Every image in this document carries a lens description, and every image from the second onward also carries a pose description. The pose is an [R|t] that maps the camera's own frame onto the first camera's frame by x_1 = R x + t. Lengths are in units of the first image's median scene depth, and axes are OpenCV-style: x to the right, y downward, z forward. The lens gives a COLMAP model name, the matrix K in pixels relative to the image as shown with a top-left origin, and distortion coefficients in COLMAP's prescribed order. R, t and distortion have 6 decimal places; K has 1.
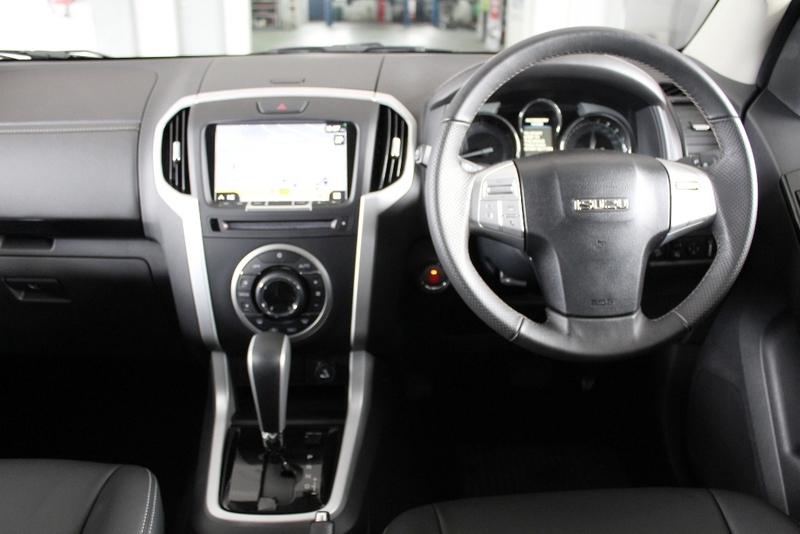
lens RADIAL K [[700.0, 0, 400.2], [0, 700.0, 244.3], [0, 0, 1]] dist [-0.128582, 0.004026]
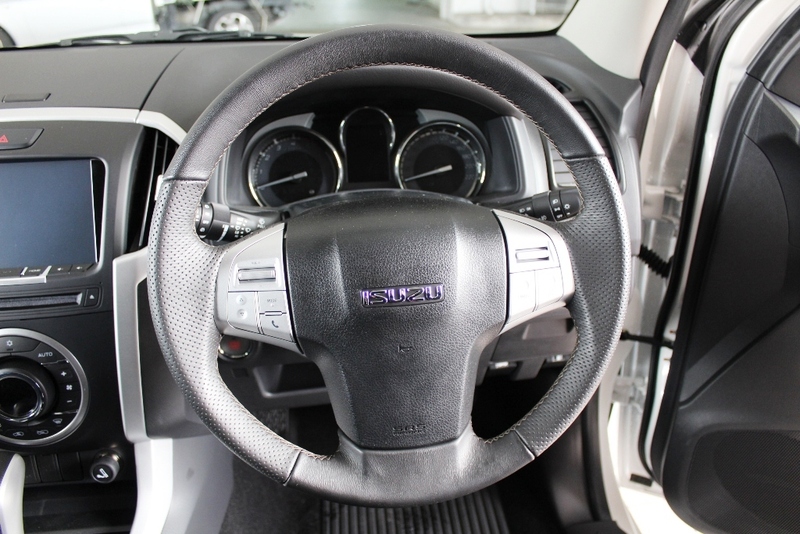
lens RADIAL K [[647.8, 0, 399.0], [0, 647.8, 253.2], [0, 0, 1]] dist [-0.165419, 0.146883]
pose [[0.995713, -0.044789, 0.080925, 0.194530], [0.036139, 0.993778, 0.105350, -0.135163], [-0.085140, -0.101974, 0.991137, 0.305277]]
